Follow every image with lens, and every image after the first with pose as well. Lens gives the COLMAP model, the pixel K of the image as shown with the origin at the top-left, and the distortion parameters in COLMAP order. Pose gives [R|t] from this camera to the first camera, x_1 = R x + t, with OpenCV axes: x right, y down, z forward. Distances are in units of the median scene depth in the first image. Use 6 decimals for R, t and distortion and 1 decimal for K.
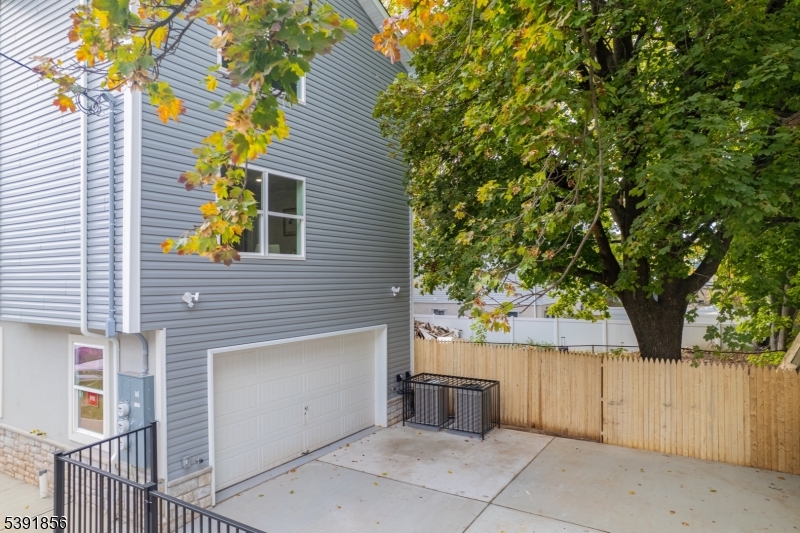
lens RADIAL K [[514.7, 0, 400.9], [0, 514.7, 267.7], [0, 0, 1]] dist [-0.072926, 0.065106]
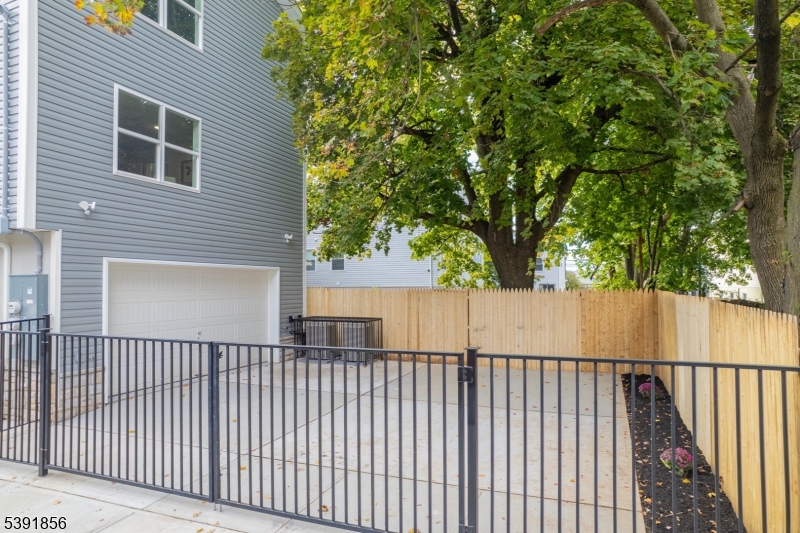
lens RADIAL K [[514.7, 0, 402.6], [0, 514.7, 267.5], [0, 0, 1]] dist [-0.072926, 0.065106]
pose [[0.984470, 0.005917, 0.175454, 0.046816], [-0.003006, 0.999853, -0.016853, 0.155816], [-0.175528, 0.016064, 0.984343, -0.133804]]
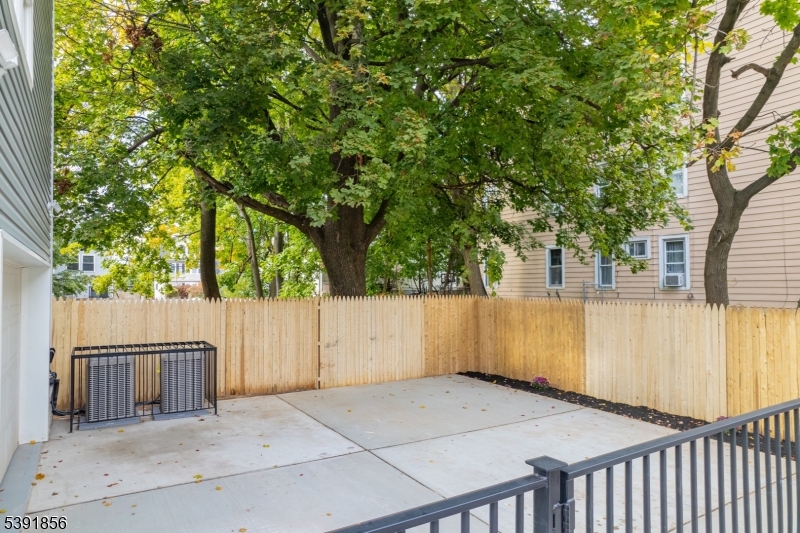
lens RADIAL K [[514.7, 0, 400.1], [0, 514.7, 264.7], [0, 0, 1]] dist [-0.072926, 0.065106]
pose [[0.443348, 0.035794, 0.895635, -0.444314], [-0.014158, 0.999357, -0.032930, 0.152106], [-0.896238, 0.001919, 0.443570, 0.468806]]
